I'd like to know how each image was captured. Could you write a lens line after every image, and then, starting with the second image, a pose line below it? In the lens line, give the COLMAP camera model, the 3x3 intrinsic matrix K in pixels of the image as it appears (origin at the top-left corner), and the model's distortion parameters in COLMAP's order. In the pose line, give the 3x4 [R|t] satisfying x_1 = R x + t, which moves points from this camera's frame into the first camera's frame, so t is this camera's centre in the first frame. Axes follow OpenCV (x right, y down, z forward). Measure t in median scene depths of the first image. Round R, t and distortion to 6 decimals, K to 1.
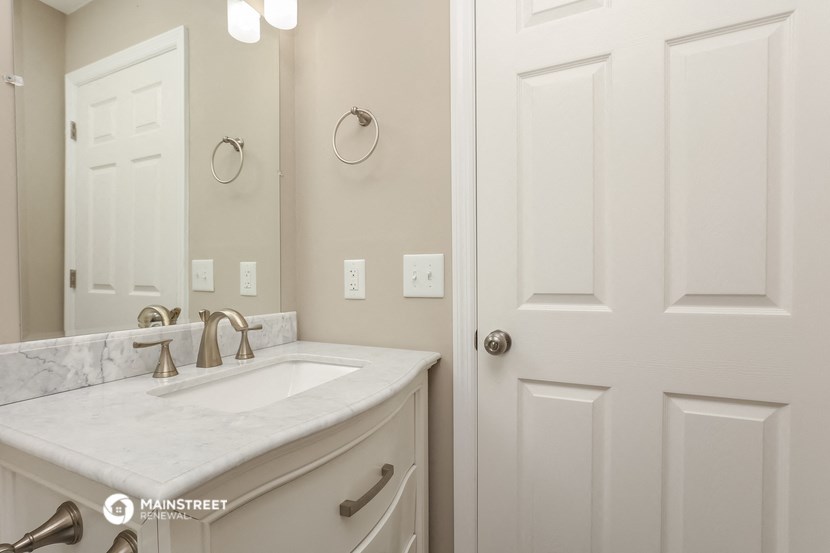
lens RADIAL K [[389.7, 0, 411.6], [0, 389.7, 287.8], [0, 0, 1]] dist [-0.001843, -0.000175]
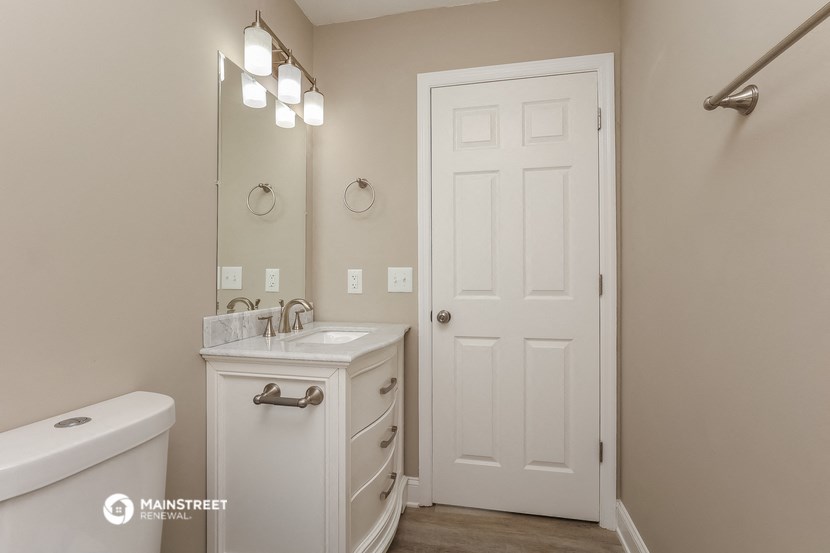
lens RADIAL K [[393.5, 0, 415.0], [0, 393.5, 276.5], [0, 0, 1]] dist [-0.001819, -0.000084]
pose [[0.975487, 0.004684, 0.220008, -0.340831], [0.000259, 0.999748, -0.022435, -0.007835], [-0.220058, 0.021942, 0.975240, -0.836252]]
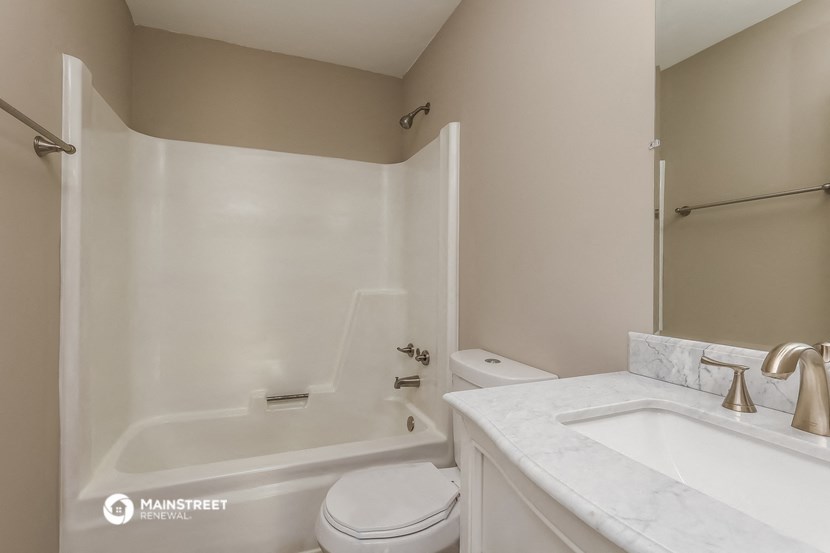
lens RADIAL K [[394.7, 0, 404.2], [0, 394.7, 276.2], [0, 0, 1]] dist [-0.013303, -0.000188]
pose [[-0.703890, 0.003762, -0.710299, 0.412746], [-0.018062, 0.999568, 0.023193, -0.056261], [0.710079, 0.029155, -0.703518, 0.974818]]
